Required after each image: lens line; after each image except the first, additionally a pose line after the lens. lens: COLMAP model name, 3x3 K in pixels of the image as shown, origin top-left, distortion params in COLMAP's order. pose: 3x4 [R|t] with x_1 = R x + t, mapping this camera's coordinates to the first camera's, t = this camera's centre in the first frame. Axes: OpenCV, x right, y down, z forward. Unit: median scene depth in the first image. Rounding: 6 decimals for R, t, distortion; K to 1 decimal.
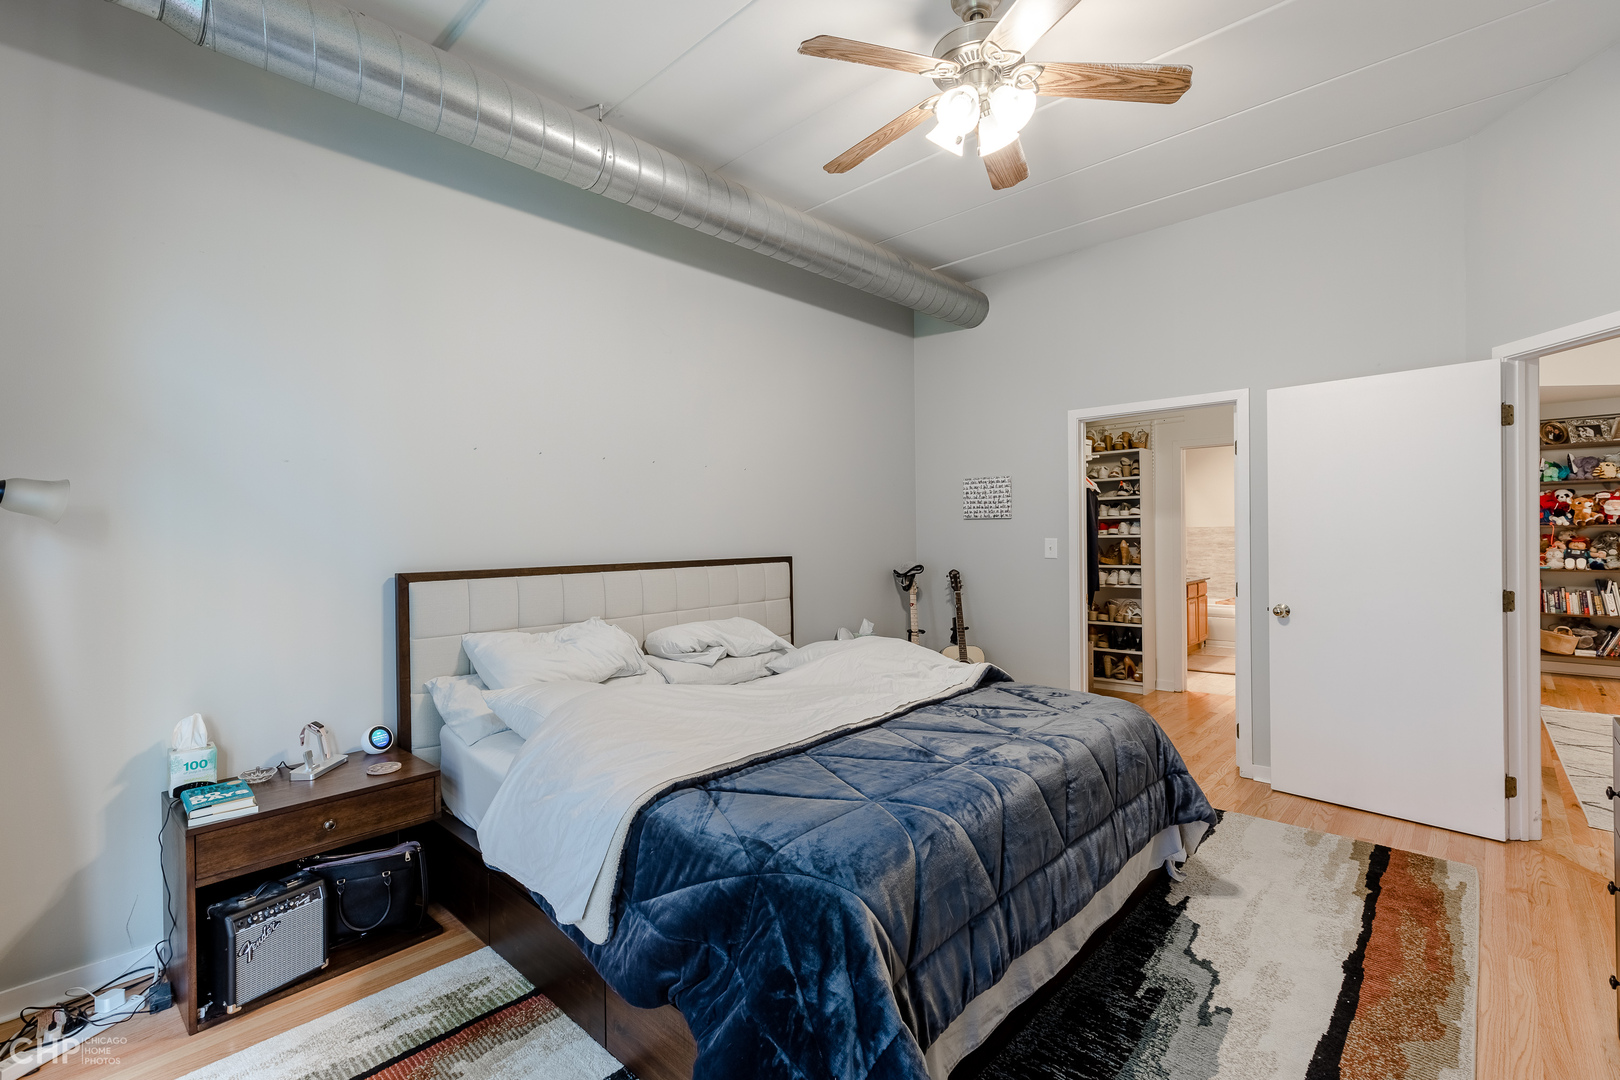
lens RADIAL K [[736.3, 0, 808.1], [0, 736.3, 532.3], [0, 0, 1]] dist [0.010293, -0.000933]
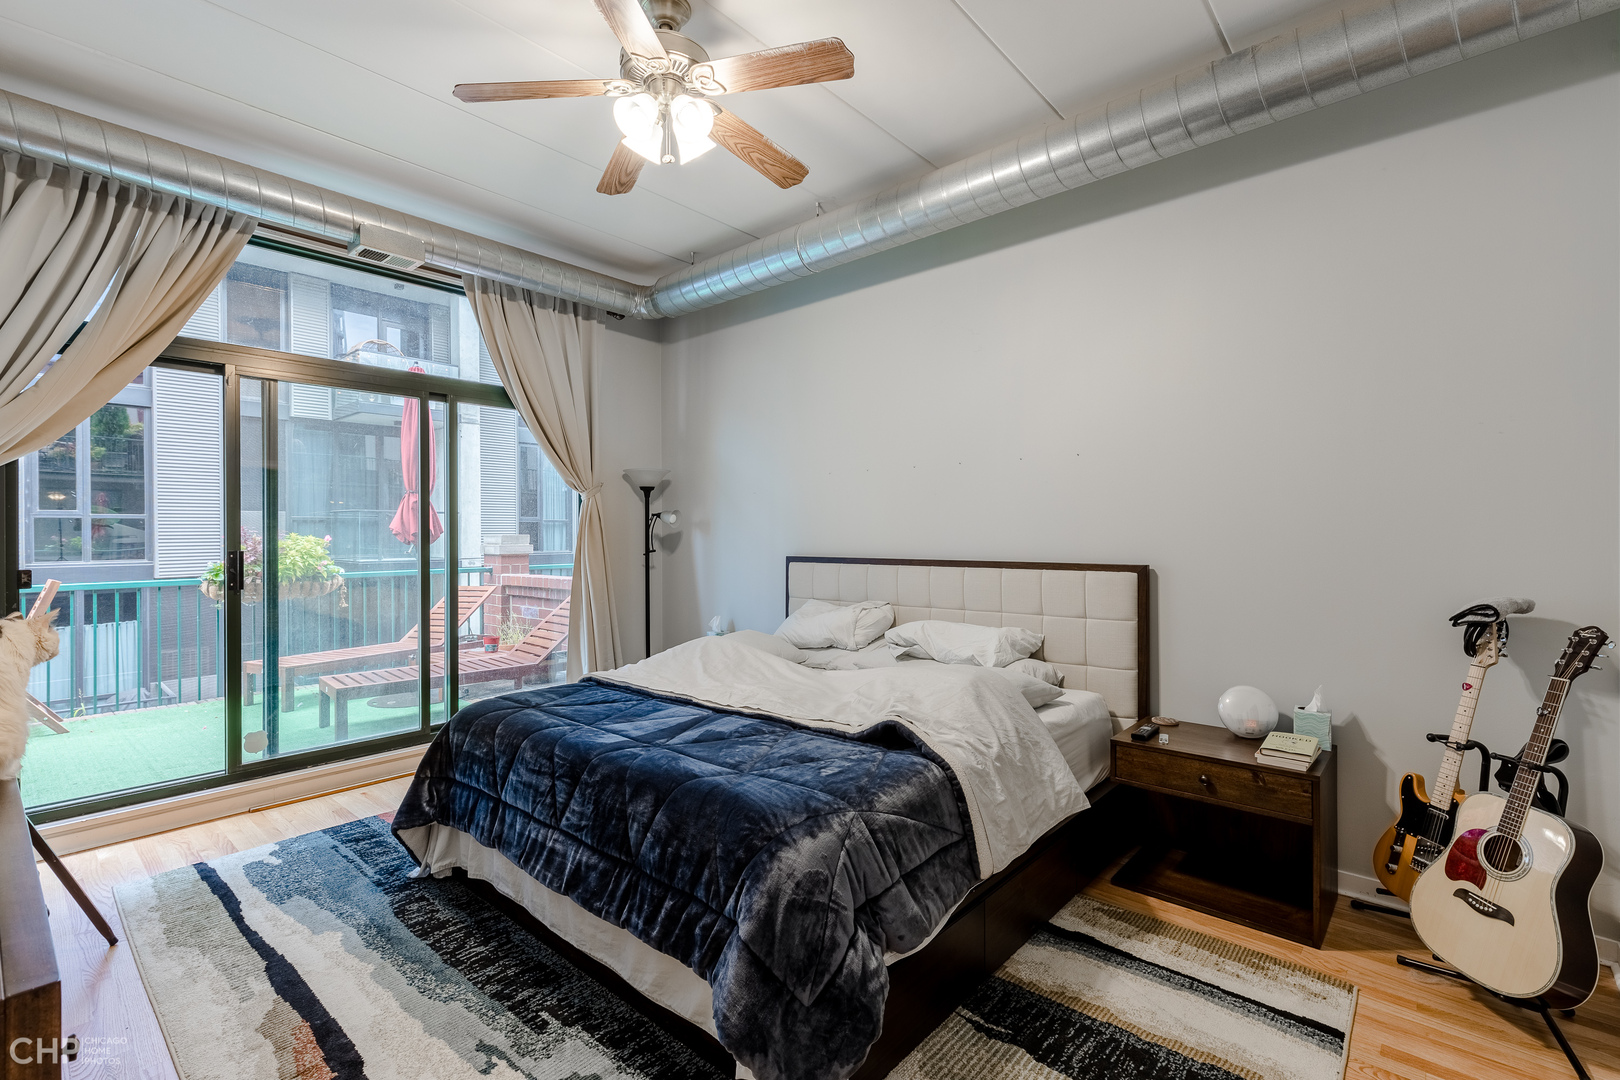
lens RADIAL K [[736.3, 0, 808.1], [0, 736.3, 532.3], [0, 0, 1]] dist [0.010293, -0.000933]
pose [[0.021134, 0.009841, -0.999728, 1.403224], [0.005199, 0.999937, 0.009953, -0.017530], [0.999763, -0.005408, 0.021081, 1.313695]]
